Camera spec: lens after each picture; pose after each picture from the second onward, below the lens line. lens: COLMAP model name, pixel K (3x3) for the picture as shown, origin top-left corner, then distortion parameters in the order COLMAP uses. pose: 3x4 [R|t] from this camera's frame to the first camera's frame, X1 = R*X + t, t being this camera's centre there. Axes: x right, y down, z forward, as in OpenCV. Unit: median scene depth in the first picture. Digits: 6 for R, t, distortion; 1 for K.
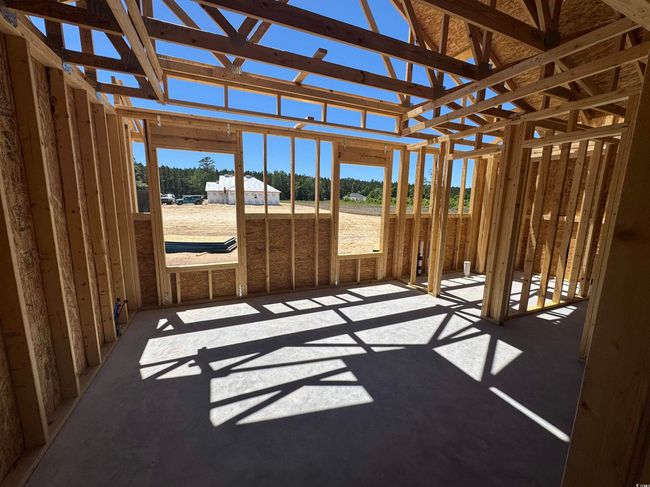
lens RADIAL K [[260.7, 0, 325.4], [0, 260.7, 242.4], [0, 0, 1]] dist [-0.002166, 0.000496]
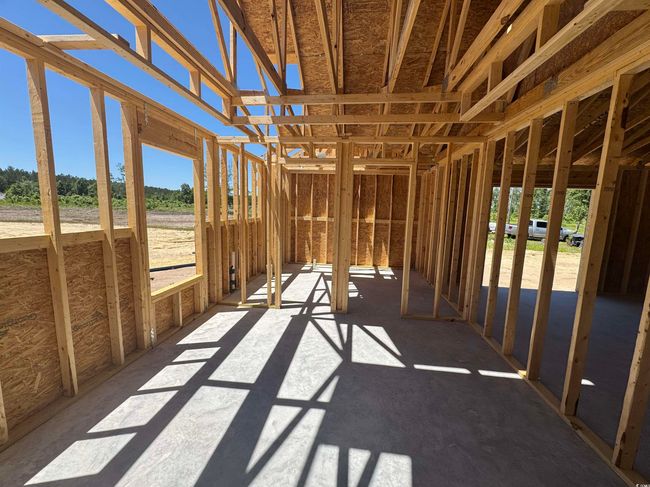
lens RADIAL K [[260.7, 0, 325.4], [0, 260.7, 242.4], [0, 0, 1]] dist [-0.002166, 0.000496]
pose [[0.500351, -0.119601, 0.857522, -0.290516], [0.122577, 0.990223, 0.066587, -0.073964], [-0.857102, 0.071796, 0.510119, 0.390673]]
